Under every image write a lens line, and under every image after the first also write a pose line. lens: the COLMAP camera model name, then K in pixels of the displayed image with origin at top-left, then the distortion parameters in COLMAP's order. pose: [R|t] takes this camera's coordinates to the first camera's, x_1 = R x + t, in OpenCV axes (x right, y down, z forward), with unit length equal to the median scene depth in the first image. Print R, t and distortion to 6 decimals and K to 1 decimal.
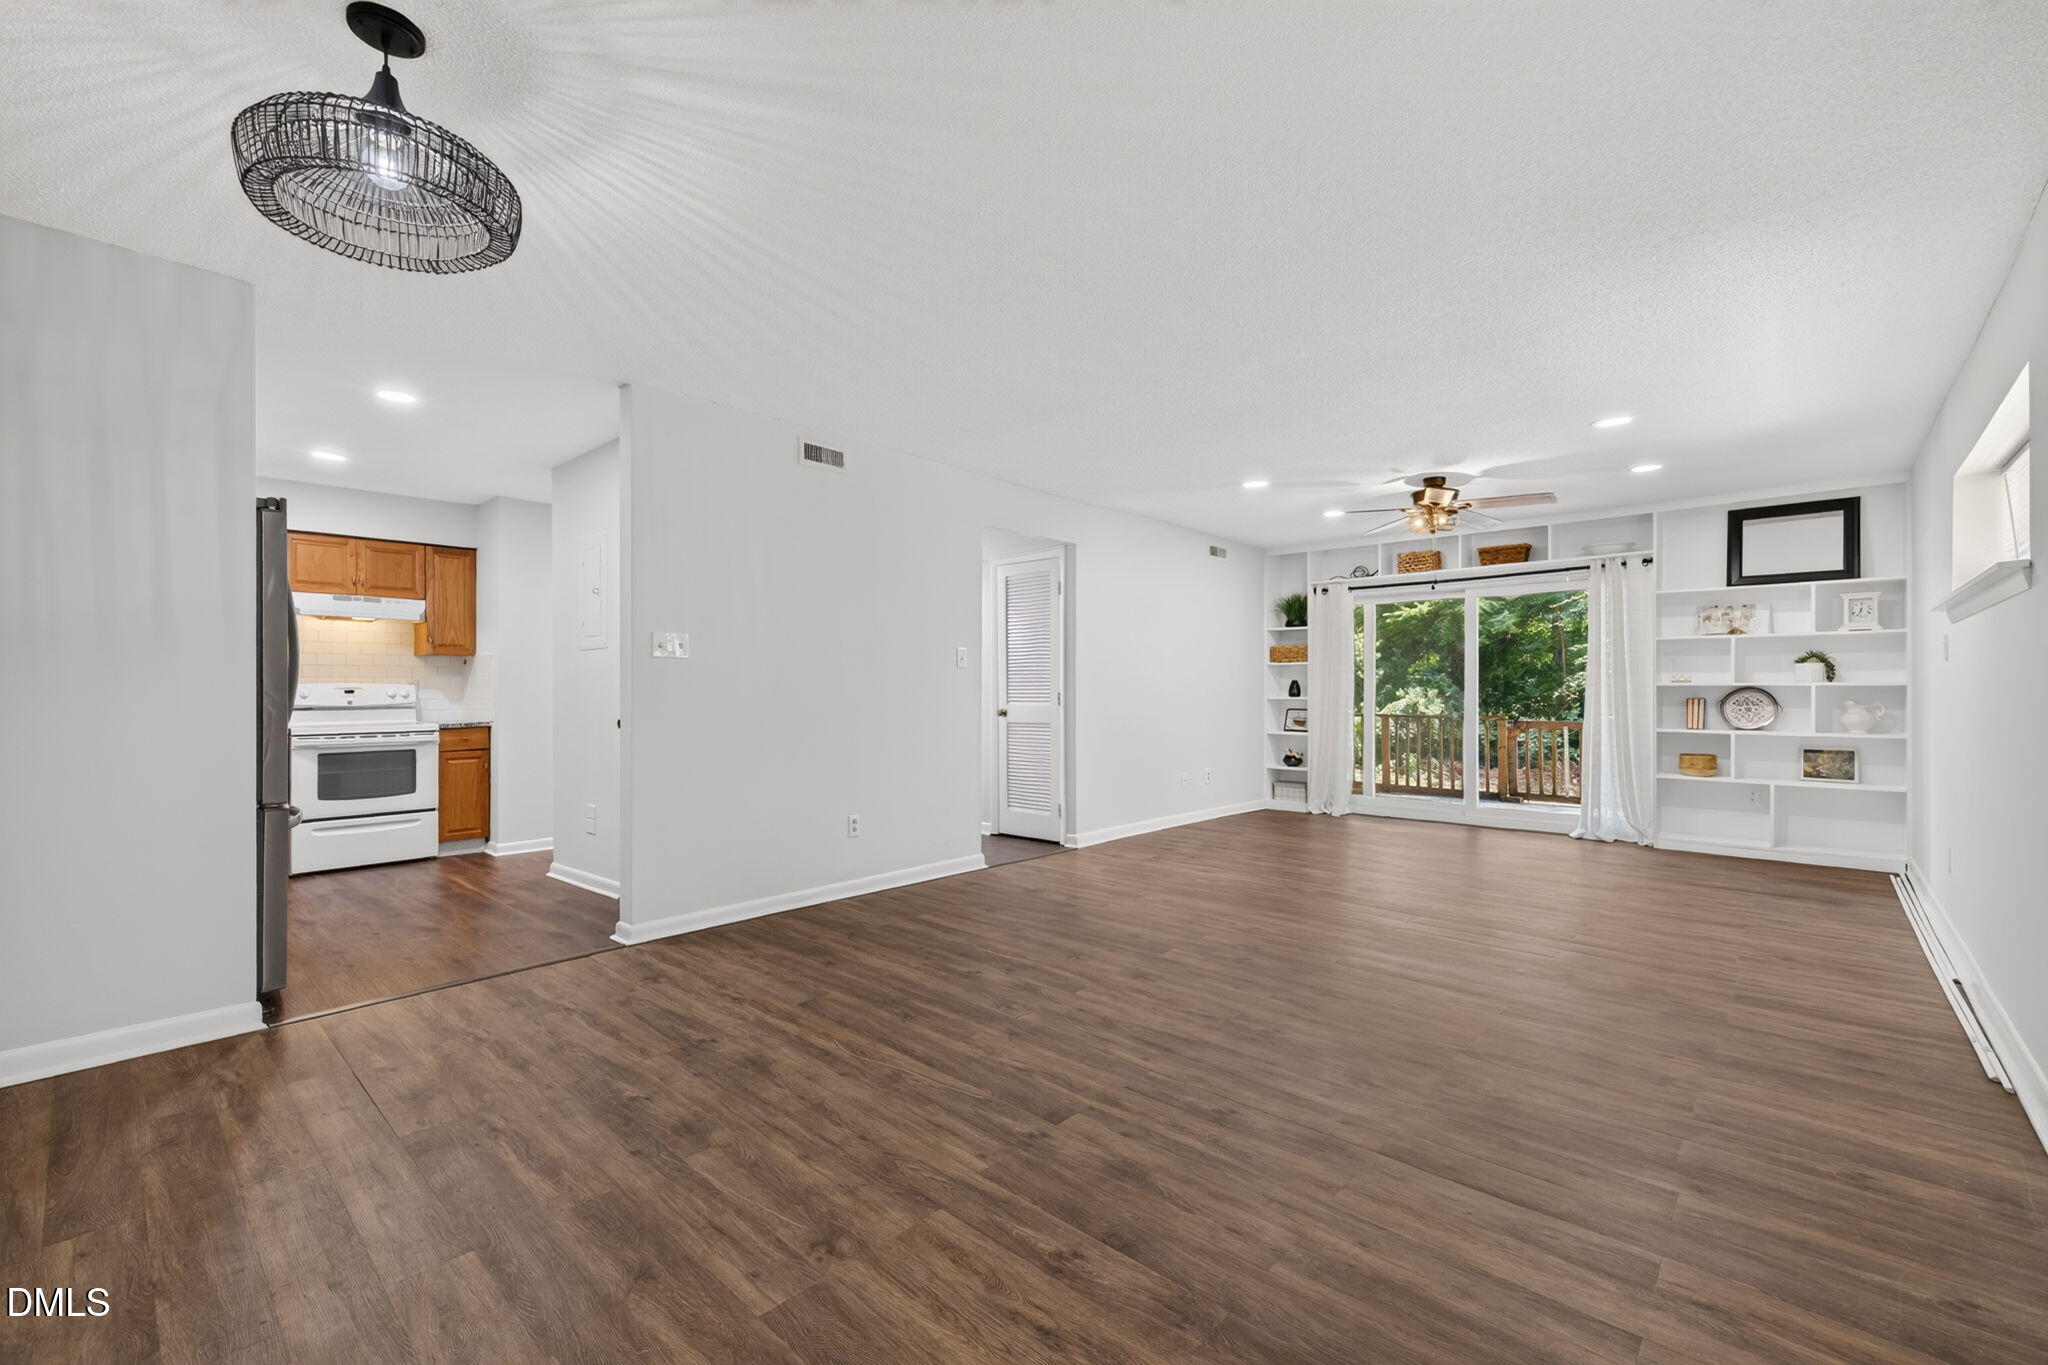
lens RADIAL K [[863.9, 0, 1012.7], [0, 863.9, 691.6], [0, 0, 1]] dist [0.006545, -0.000413]
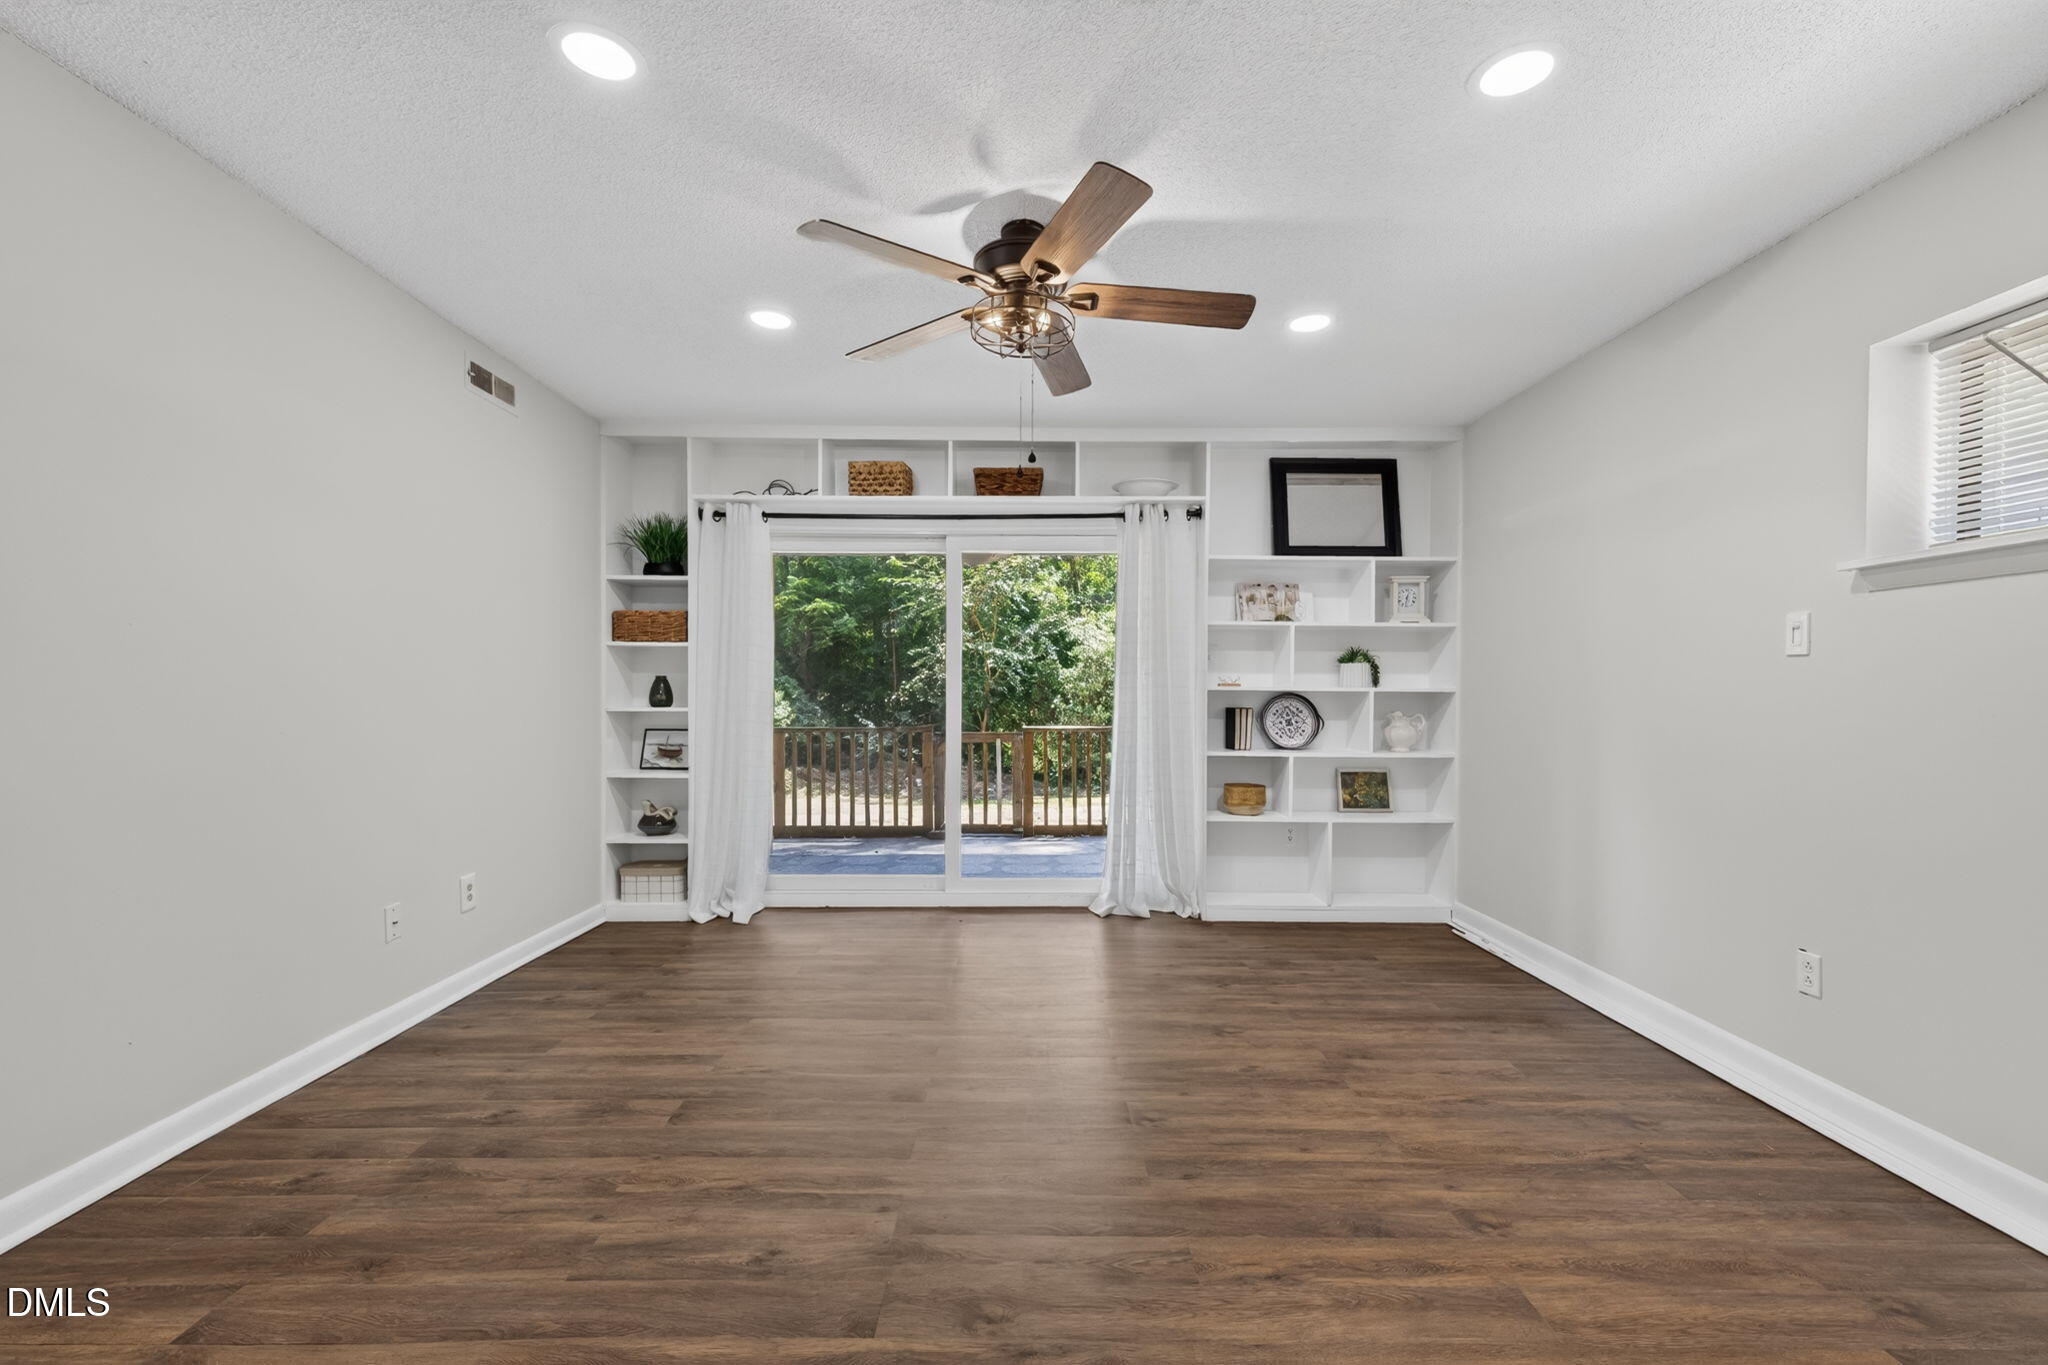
lens RADIAL K [[863.9, 0, 1033.5], [0, 863.9, 702.0], [0, 0, 1]] dist [0.006545, -0.000413]
pose [[0.719018, -0.002911, 0.694985, 0.203431], [-0.004429, 0.999952, 0.008770, -0.003855], [-0.694977, -0.009383, 0.718970, 0.776295]]
